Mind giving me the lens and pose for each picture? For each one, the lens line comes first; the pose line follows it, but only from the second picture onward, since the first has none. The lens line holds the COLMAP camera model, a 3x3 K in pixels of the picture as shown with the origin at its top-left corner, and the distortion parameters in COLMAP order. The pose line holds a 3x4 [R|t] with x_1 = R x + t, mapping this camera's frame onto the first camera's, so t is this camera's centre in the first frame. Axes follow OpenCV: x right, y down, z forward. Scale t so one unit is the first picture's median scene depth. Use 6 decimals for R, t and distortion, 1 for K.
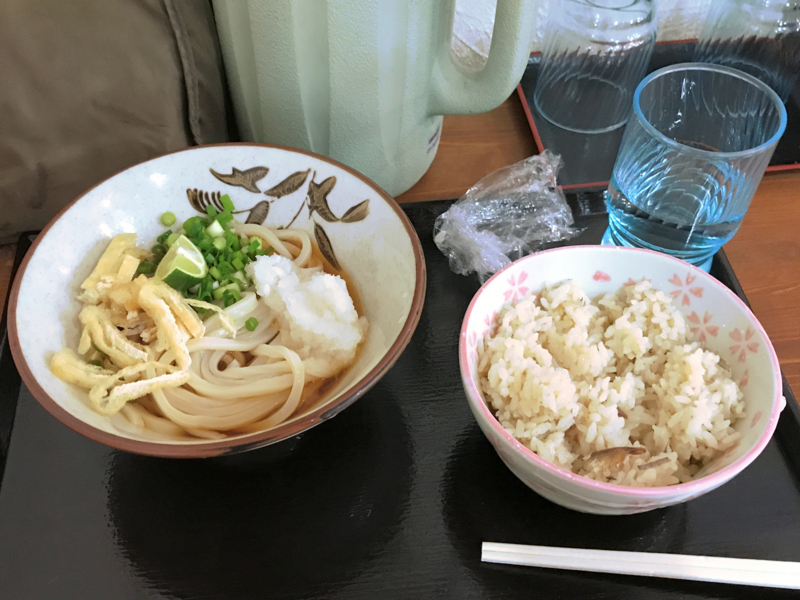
lens RADIAL K [[654.0, 0, 400.1], [0, 654.0, 300.8], [0, 0, 1]] dist [0.003753, -0.010742]
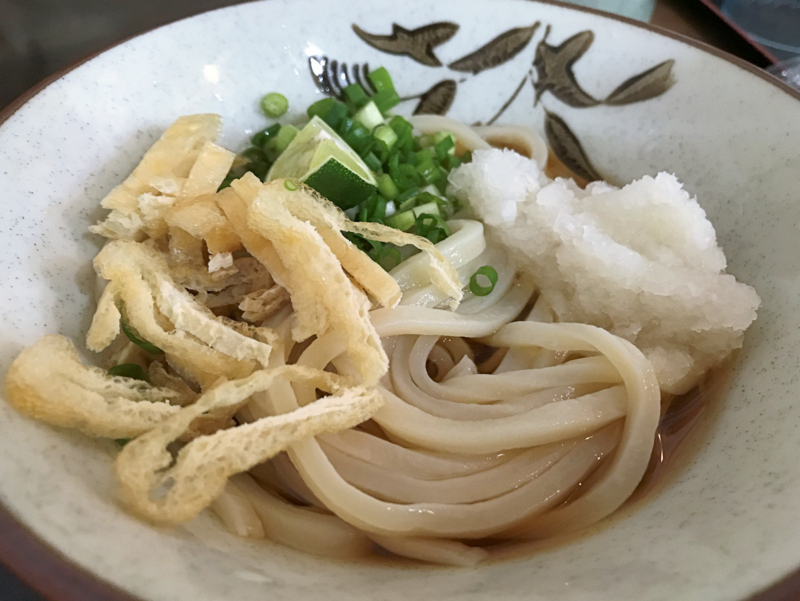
lens RADIAL K [[489.3, 0, 408.8], [0, 489.3, 250.2], [0, 0, 1]] dist [-0.001853, -0.002405]
pose [[0.989284, 0.011270, 0.145572, -0.326324], [0.007656, 0.991641, -0.128802, 0.058021], [-0.145806, 0.128536, 0.980928, 0.640221]]
